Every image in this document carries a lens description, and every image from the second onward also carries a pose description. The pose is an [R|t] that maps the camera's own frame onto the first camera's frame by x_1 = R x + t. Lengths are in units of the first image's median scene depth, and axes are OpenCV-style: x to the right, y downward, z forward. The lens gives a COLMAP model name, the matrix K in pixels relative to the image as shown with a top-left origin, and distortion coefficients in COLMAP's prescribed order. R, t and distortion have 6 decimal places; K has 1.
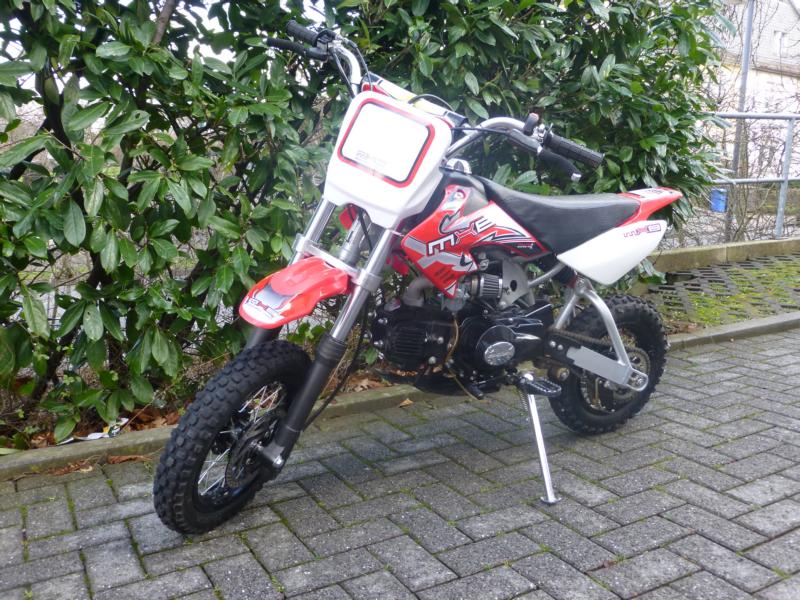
lens RADIAL K [[736.7, 0, 397.5], [0, 736.7, 301.6], [0, 0, 1]] dist [-0.045561, 0.000000]
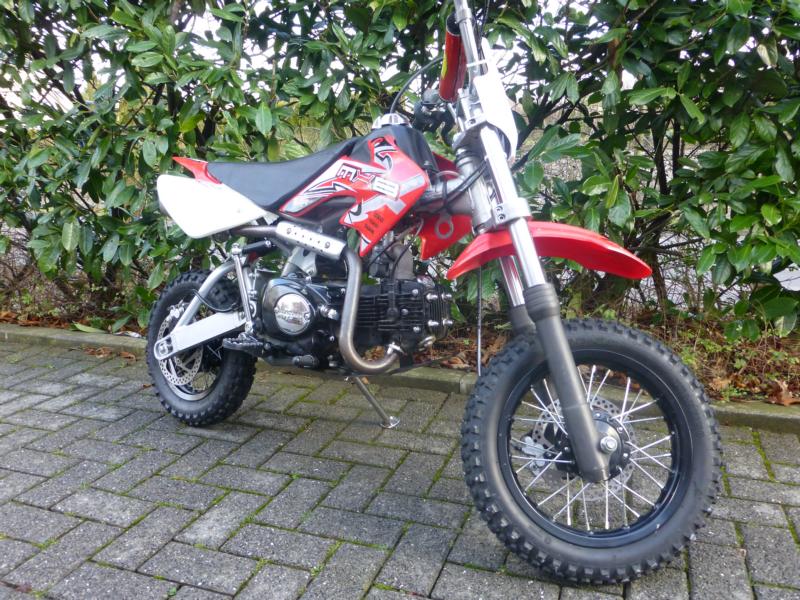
lens RADIAL K [[657.6, 0, 404.9], [0, 657.6, 295.7], [0, 0, 1]] dist [-0.002630, -0.014961]
pose [[0.672993, 0.185522, -0.716004, 0.753465], [-0.135847, 0.982568, 0.126905, -0.103118], [0.727067, 0.011861, 0.686464, 0.540907]]
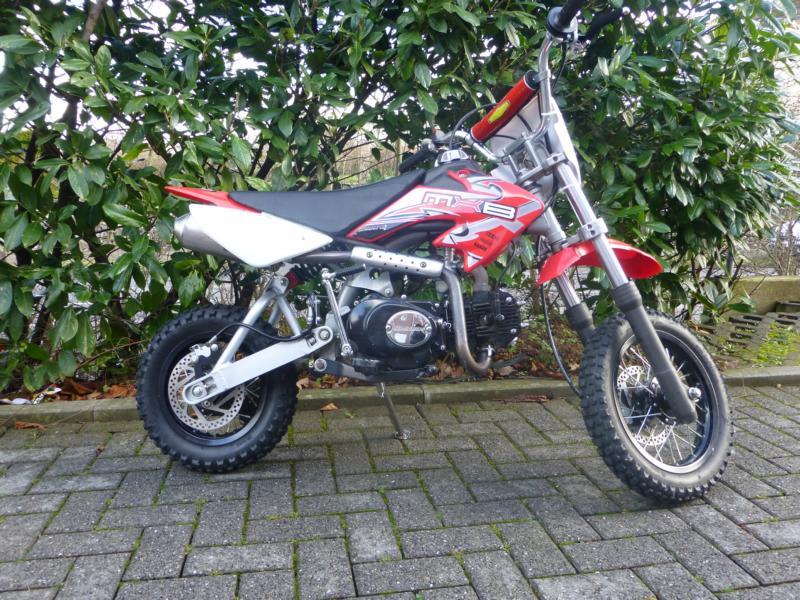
lens RADIAL K [[657.6, 0, 402.7], [0, 657.6, 300.8], [0, 0, 1]] dist [-0.002630, -0.014961]
pose [[0.948943, 0.083985, -0.304061, 0.420464], [-0.084232, 0.996370, 0.012330, -0.026096], [0.303992, 0.013912, 0.952573, 0.238606]]
